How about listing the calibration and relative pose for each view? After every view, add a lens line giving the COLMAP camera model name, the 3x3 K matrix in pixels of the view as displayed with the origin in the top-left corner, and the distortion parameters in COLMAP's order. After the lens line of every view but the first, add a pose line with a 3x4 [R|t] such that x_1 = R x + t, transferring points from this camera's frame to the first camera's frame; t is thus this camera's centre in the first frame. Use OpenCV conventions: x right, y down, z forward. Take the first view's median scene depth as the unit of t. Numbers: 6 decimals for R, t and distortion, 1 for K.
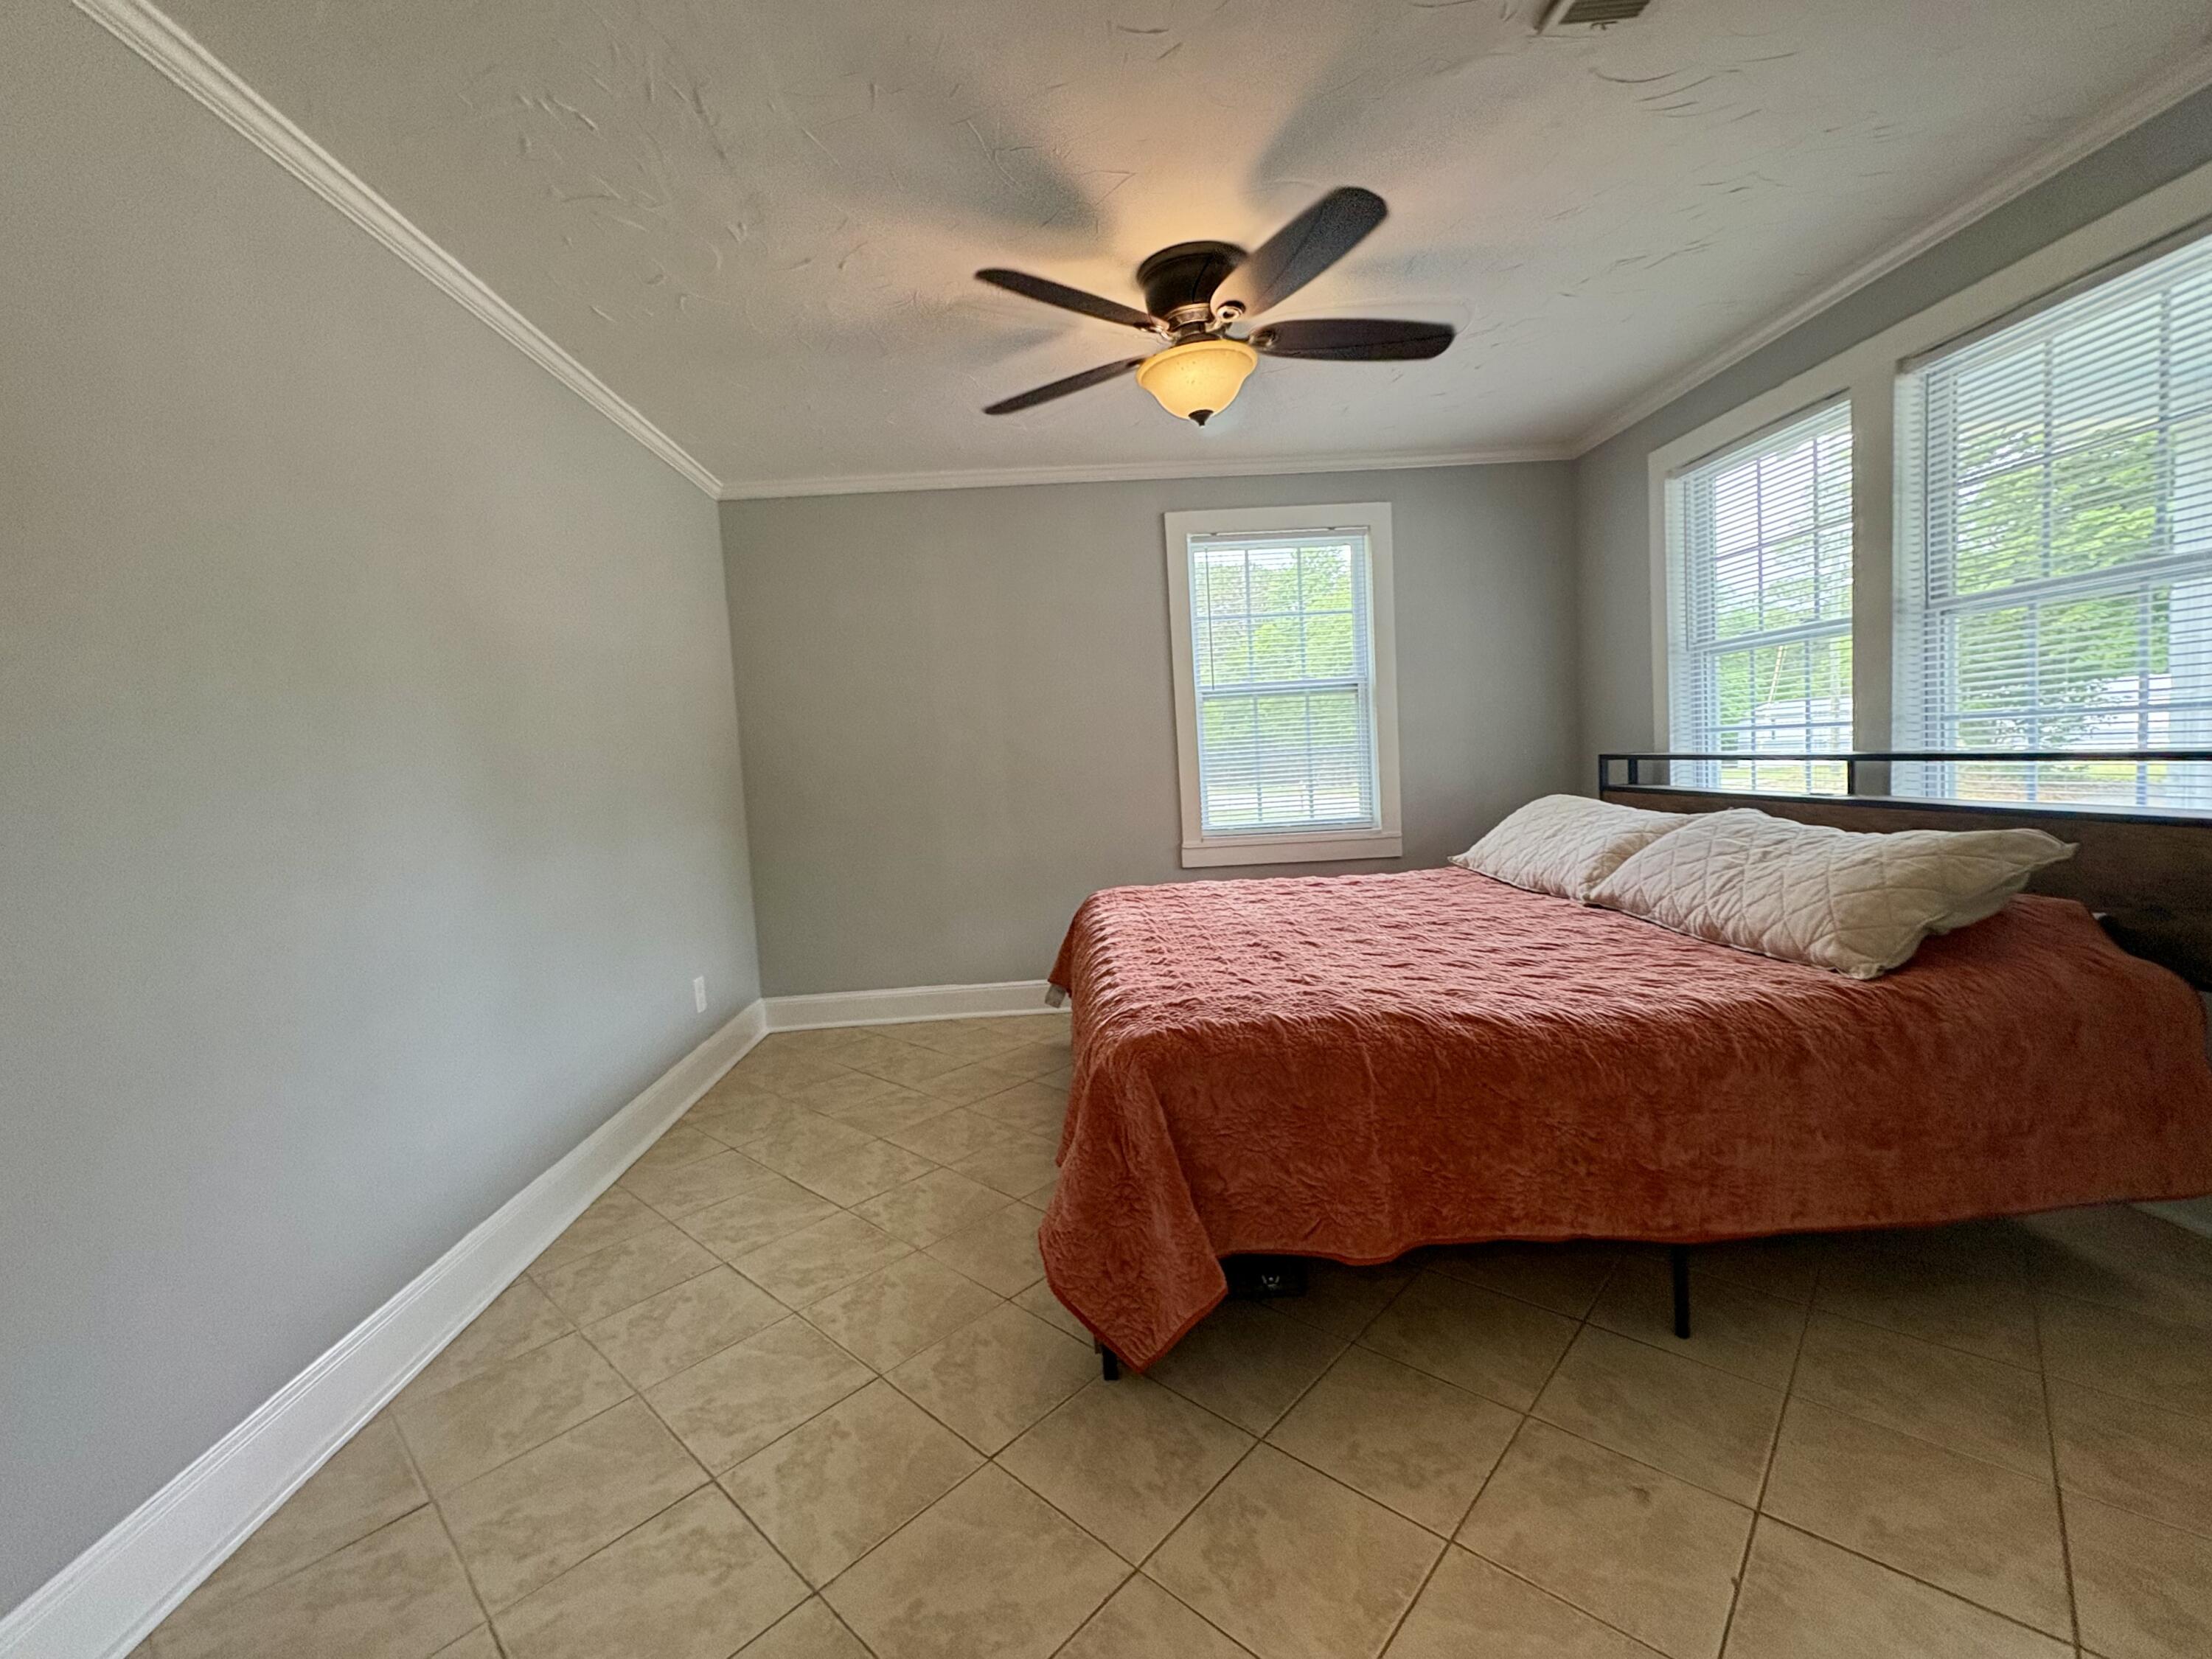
lens RADIAL K [[881.3, 0, 1099.7], [0, 881.3, 820.4], [0, 0, 1]] dist [0.001060, -0.000223]
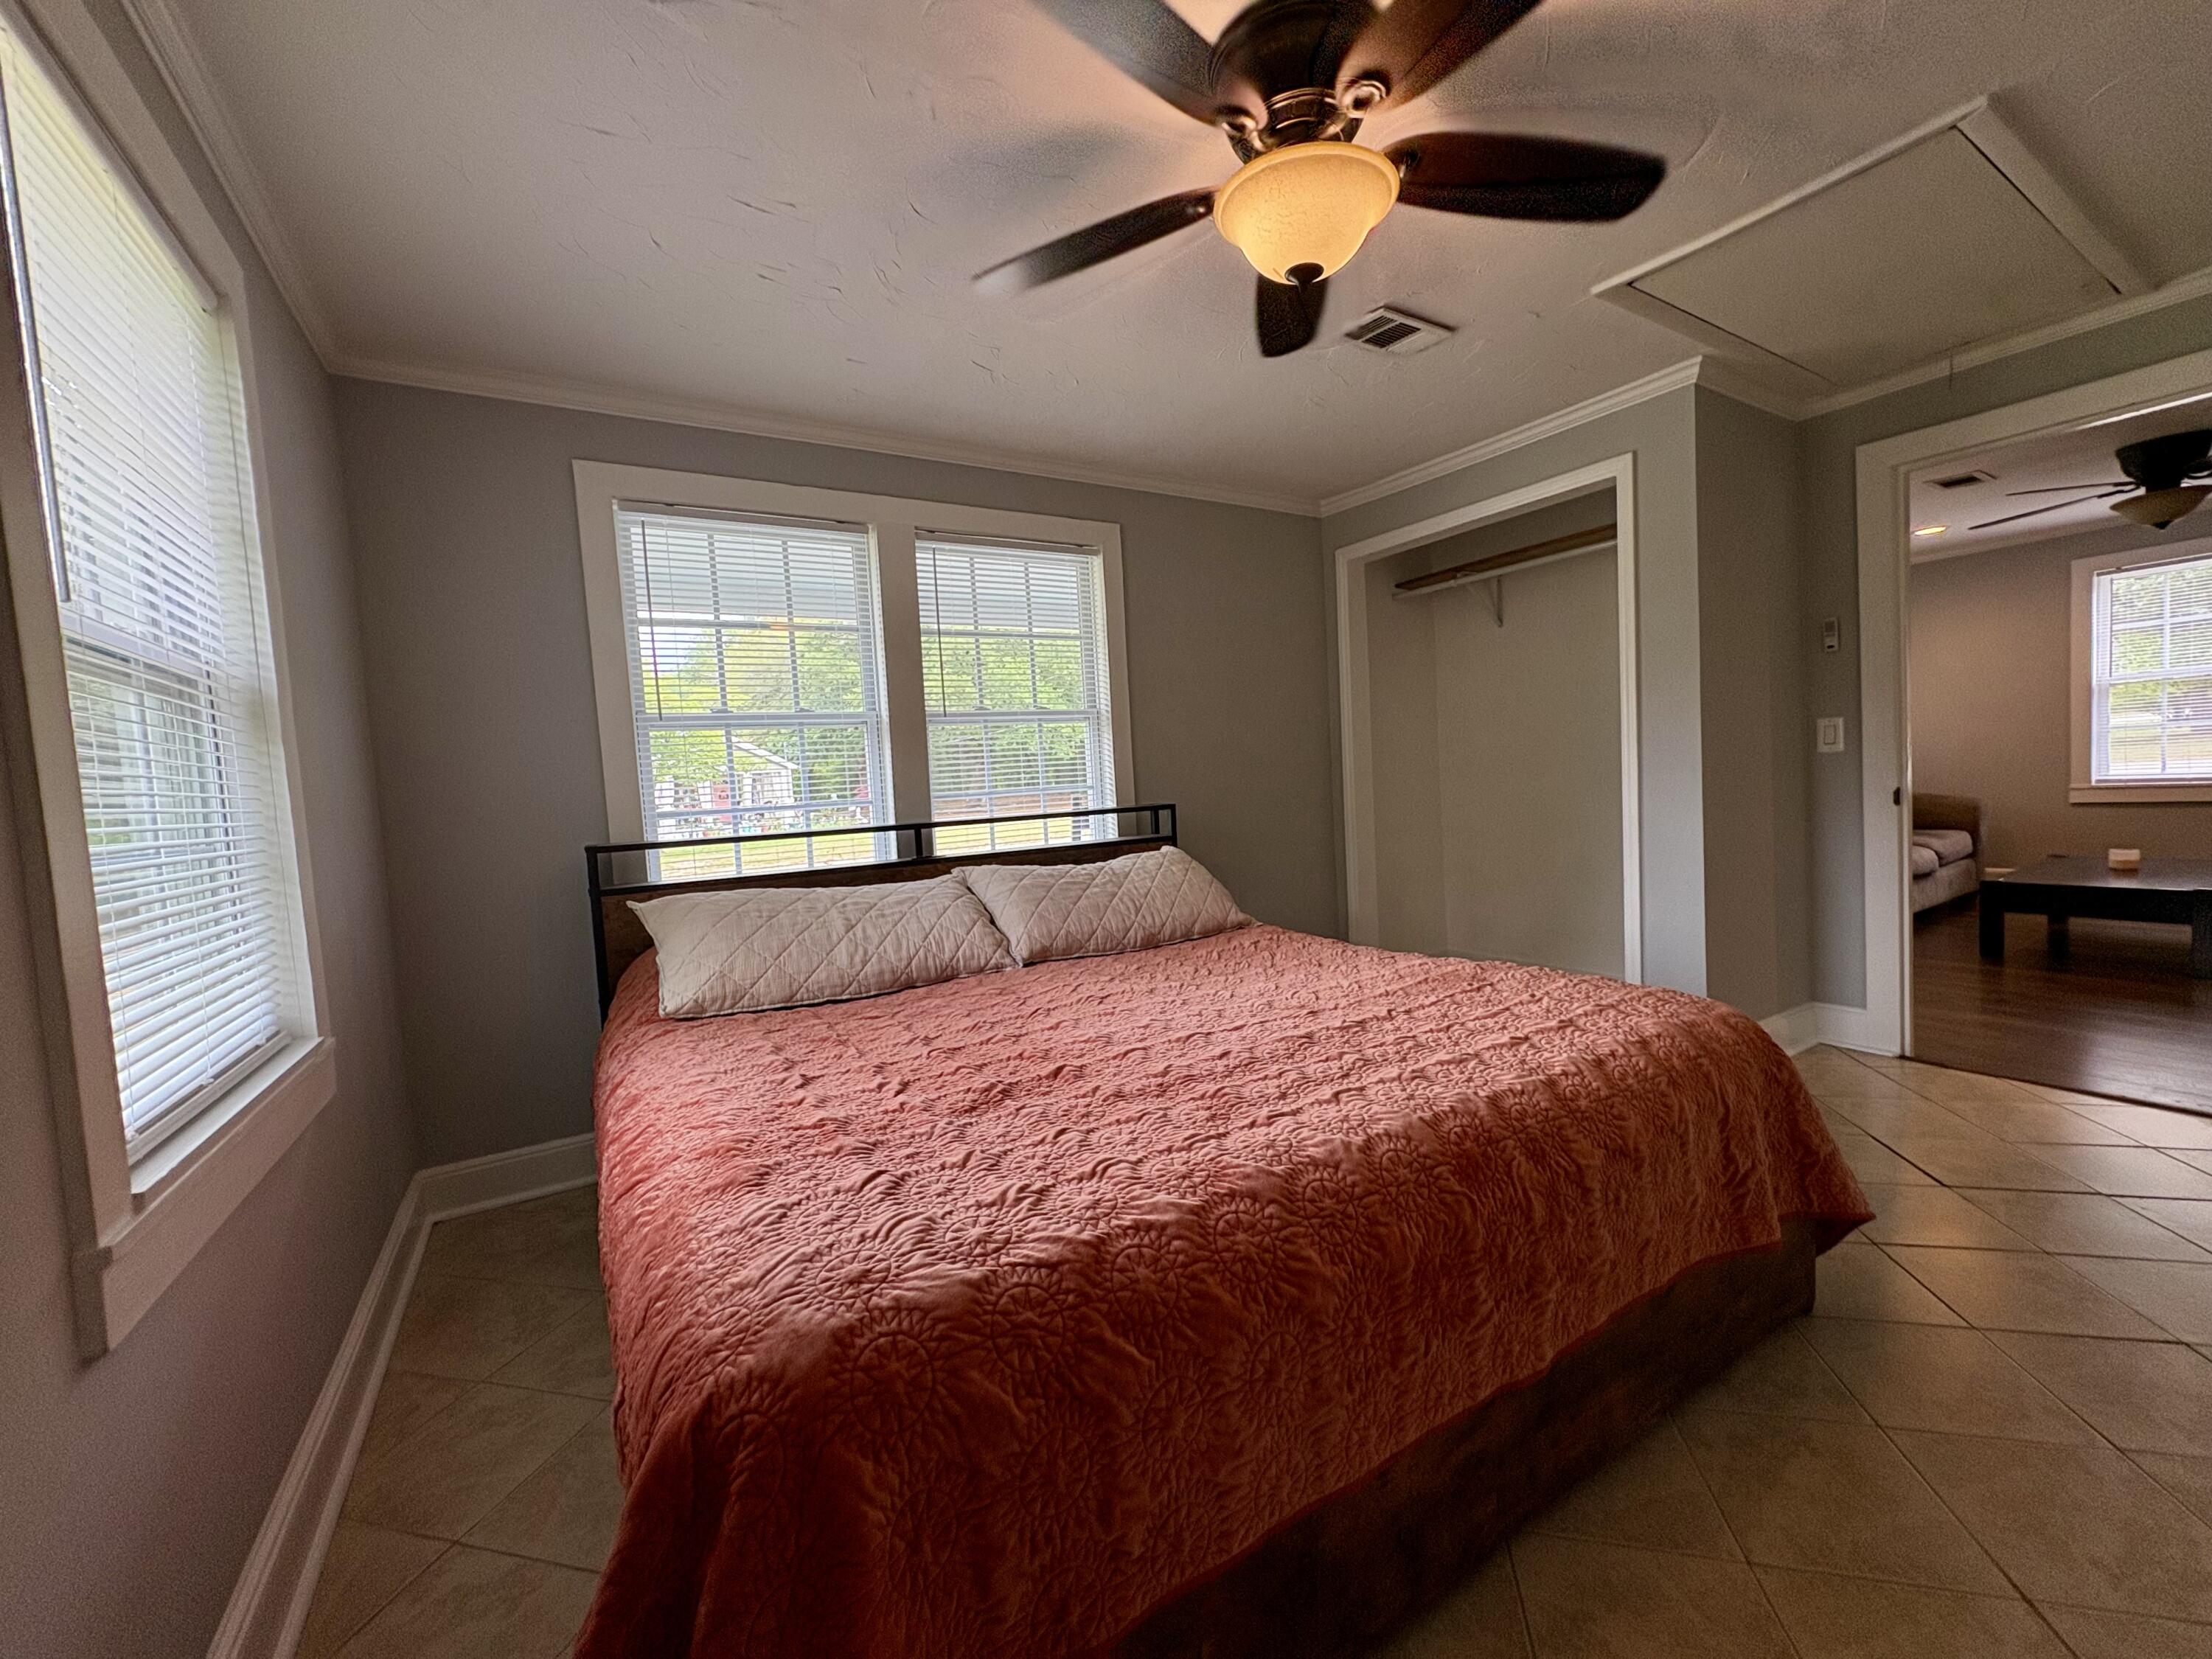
lens RADIAL K [[881.3, 0, 1093.6], [0, 881.3, 834.8], [0, 0, 1]] dist [0.001060, -0.000223]
pose [[-0.461972, 0.012113, 0.886812, -0.367980], [0.136731, 0.988925, 0.057720, -0.096248], [-0.876291, 0.147919, -0.458512, 1.356920]]
